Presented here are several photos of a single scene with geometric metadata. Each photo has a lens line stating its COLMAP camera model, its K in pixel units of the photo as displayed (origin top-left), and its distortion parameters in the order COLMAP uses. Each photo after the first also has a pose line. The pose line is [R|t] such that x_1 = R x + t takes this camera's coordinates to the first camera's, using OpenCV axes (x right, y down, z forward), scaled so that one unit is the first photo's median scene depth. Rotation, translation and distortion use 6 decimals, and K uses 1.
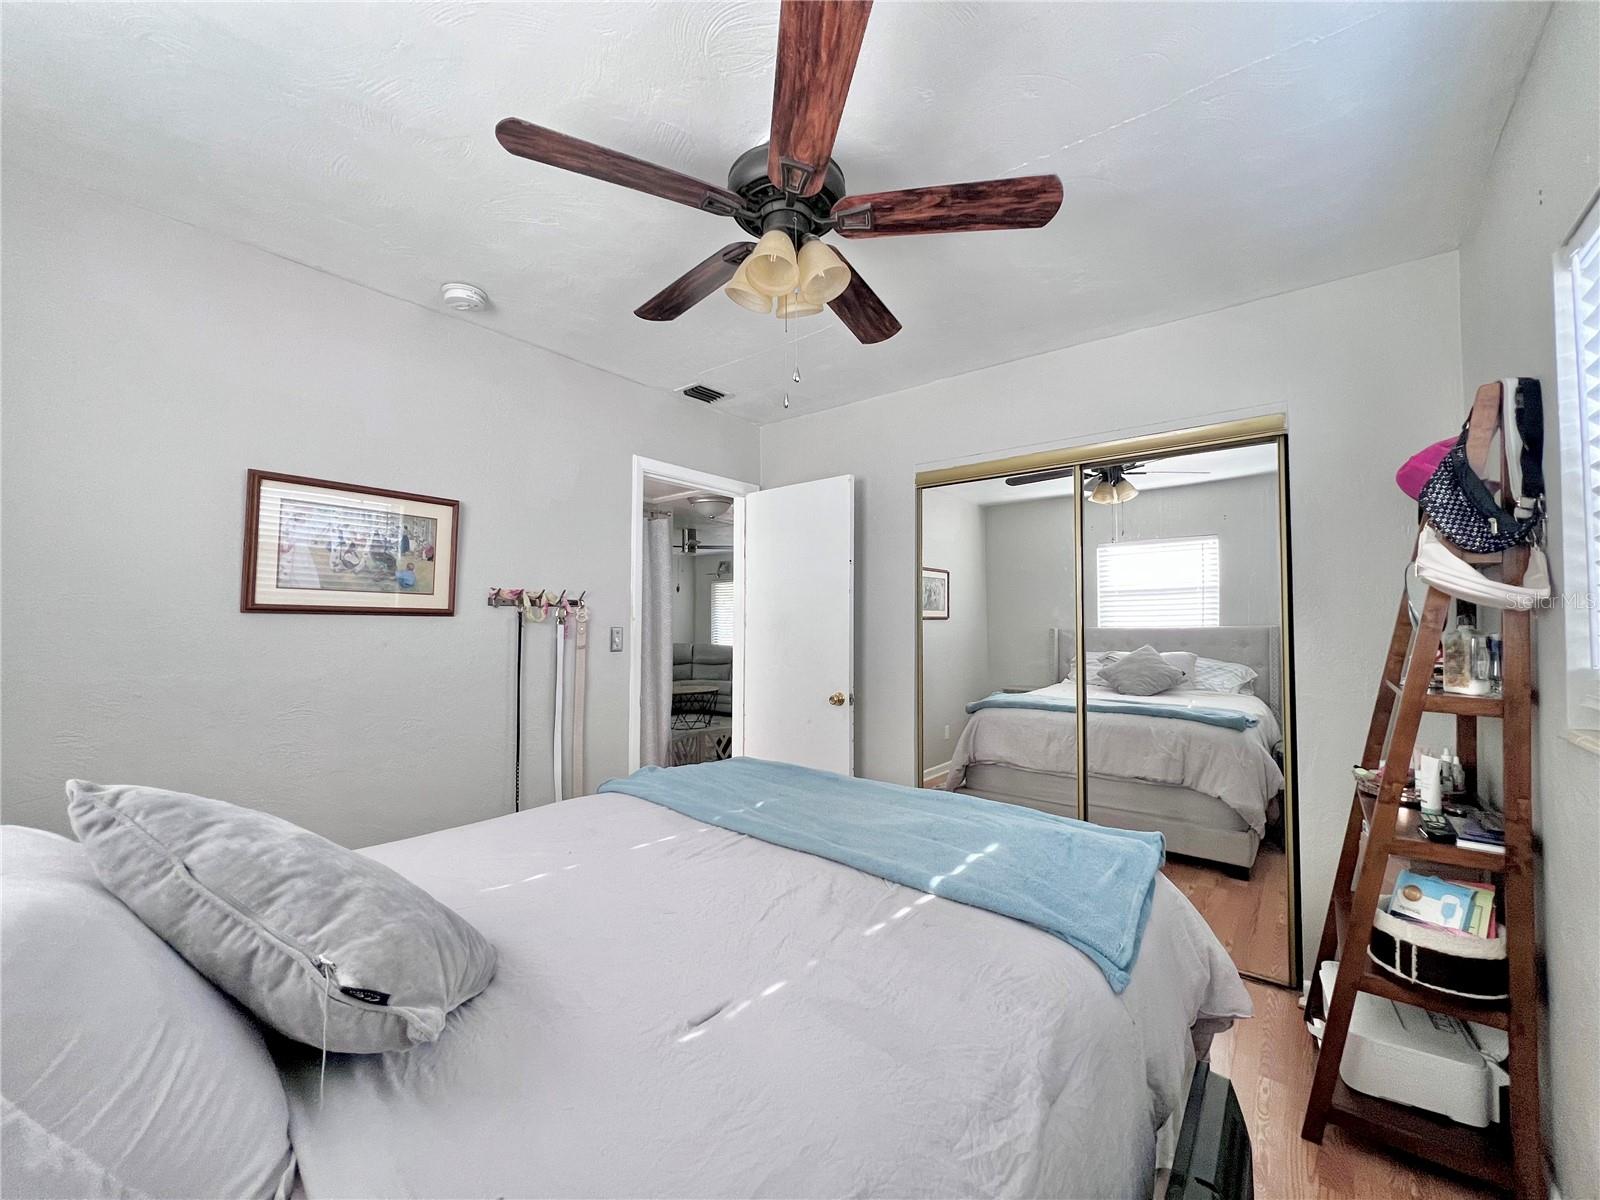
lens RADIAL K [[637.8, 0, 799.8], [0, 637.8, 598.7], [0, 0, 1]] dist [-0.002036, 0.000487]
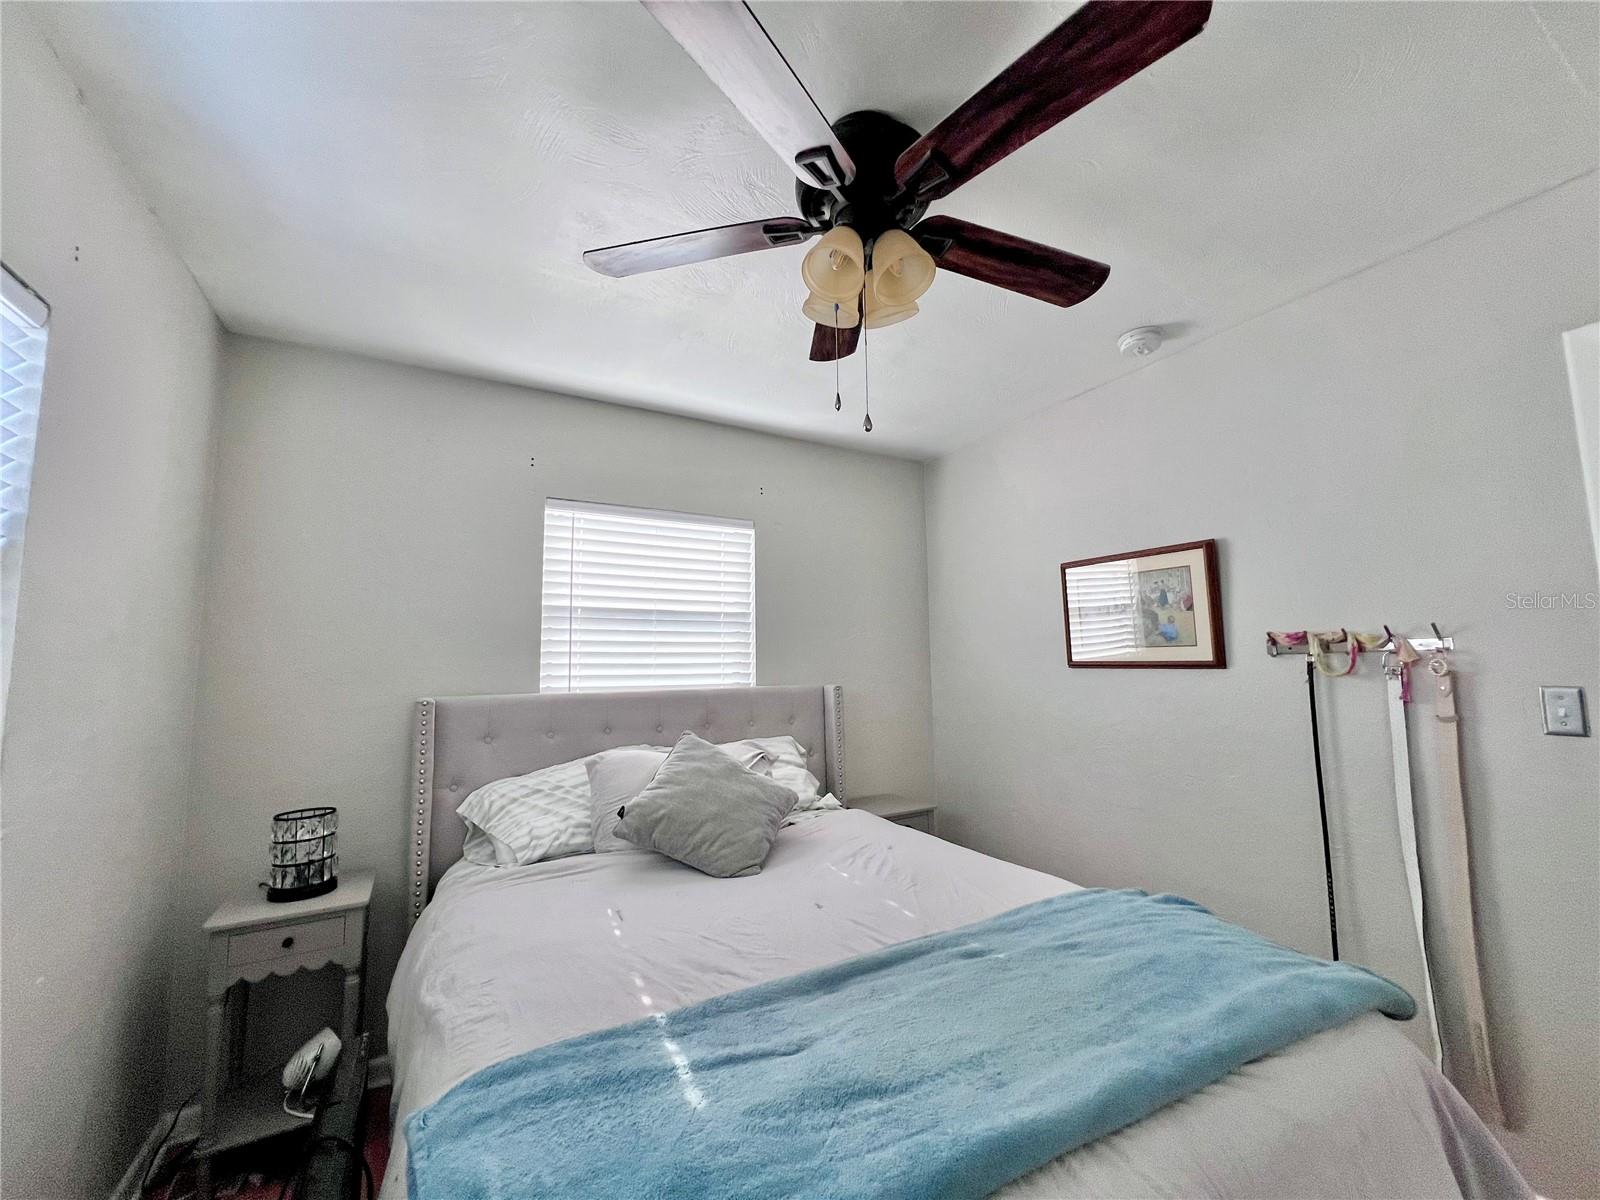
lens RADIAL K [[637.8, 0, 798.0], [0, 637.8, 604.8], [0, 0, 1]] dist [-0.002036, 0.000487]
pose [[-0.371965, -0.085295, -0.924320, 0.522576], [0.053605, 0.992134, -0.113124, 0.008502], [0.926698, -0.091627, -0.364467, 0.823351]]
